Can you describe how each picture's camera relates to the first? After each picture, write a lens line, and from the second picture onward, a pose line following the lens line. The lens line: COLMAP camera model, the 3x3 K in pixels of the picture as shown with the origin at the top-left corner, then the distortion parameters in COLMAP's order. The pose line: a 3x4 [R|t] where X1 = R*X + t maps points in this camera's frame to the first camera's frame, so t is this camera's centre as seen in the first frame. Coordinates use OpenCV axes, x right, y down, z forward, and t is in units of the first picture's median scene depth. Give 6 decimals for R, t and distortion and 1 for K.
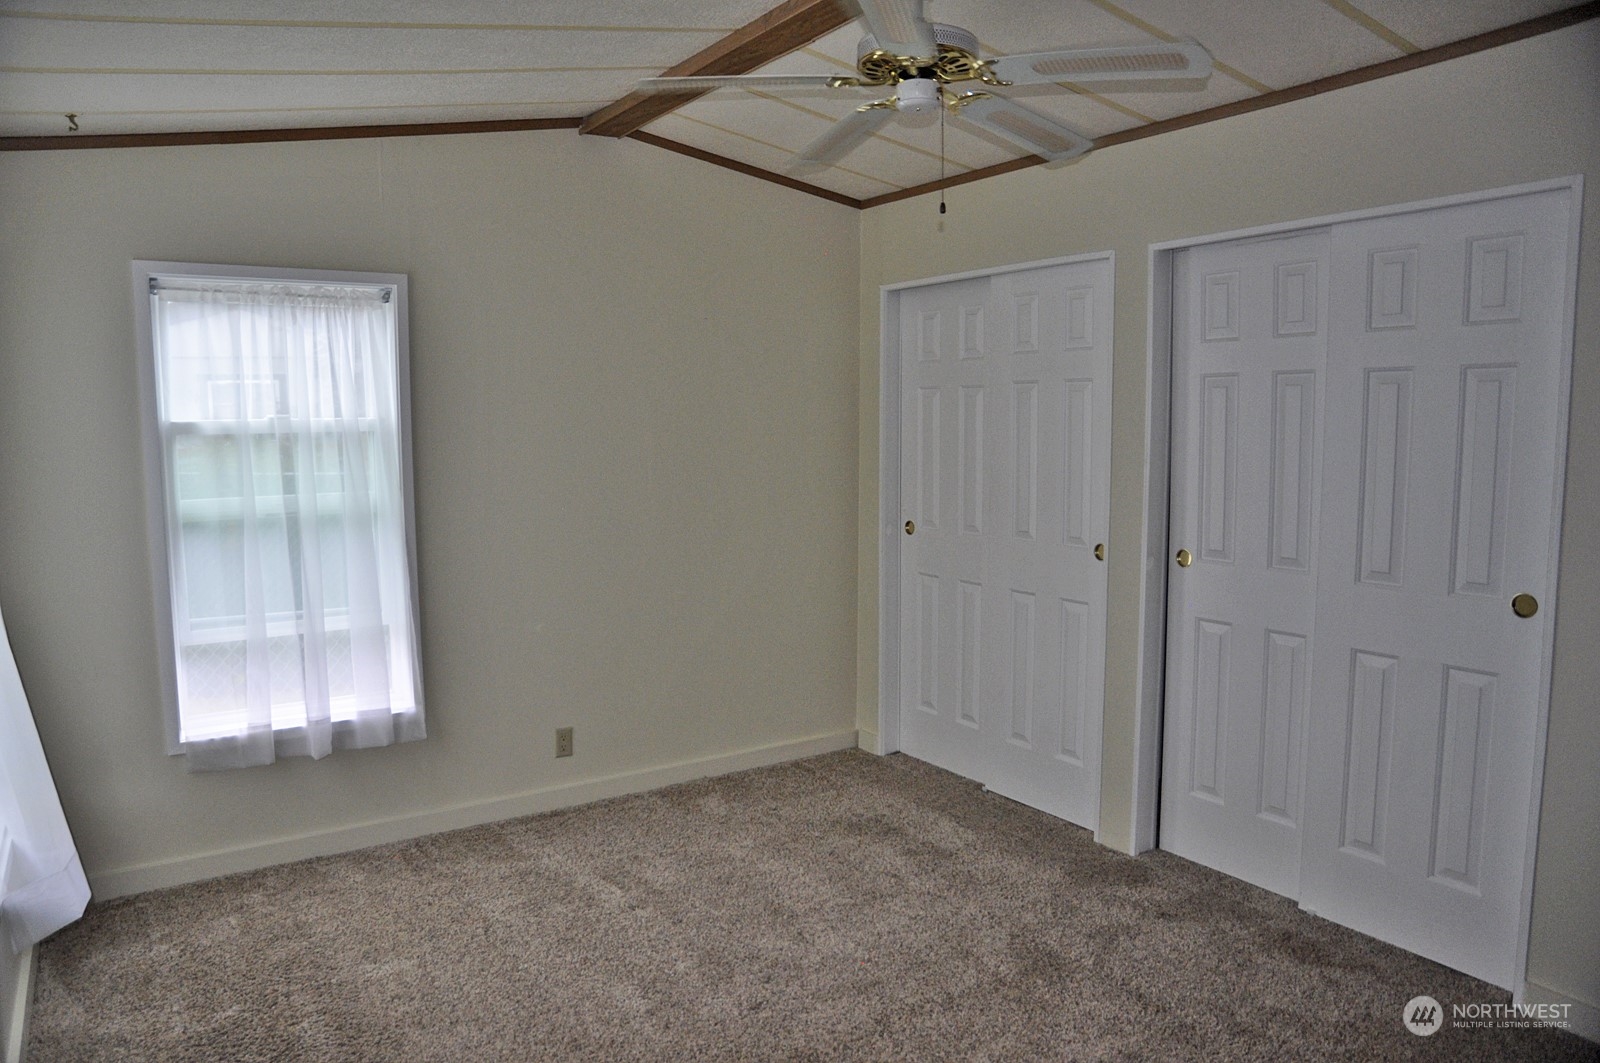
lens RADIAL K [[1085.4, 0, 795.4], [0, 1085.4, 554.9], [0, 0, 1]] dist [-0.120992, 0.079729]
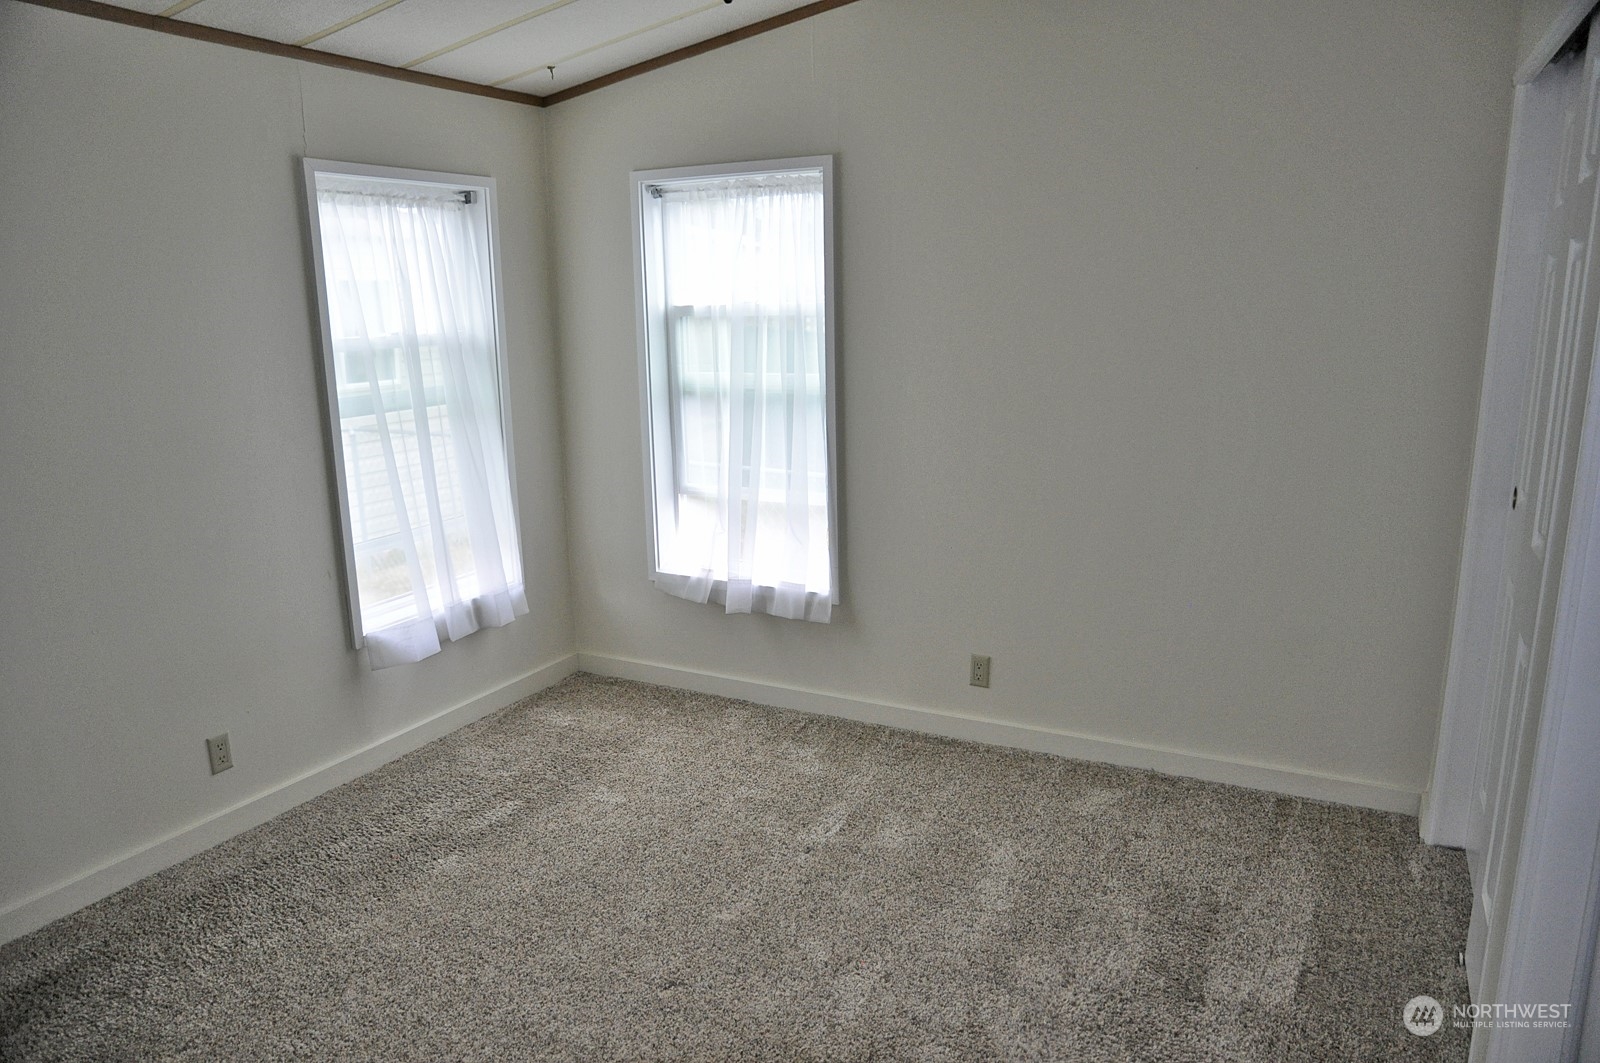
lens RADIAL K [[1085.4, 0, 795.4], [0, 1085.4, 554.9], [0, 0, 1]] dist [-0.120992, 0.079729]
pose [[0.482749, 0.203225, -0.851853, 0.525396], [-0.100263, 0.979132, 0.176770, -0.074031], [0.870000, 0.000074, 0.493051, 0.483641]]
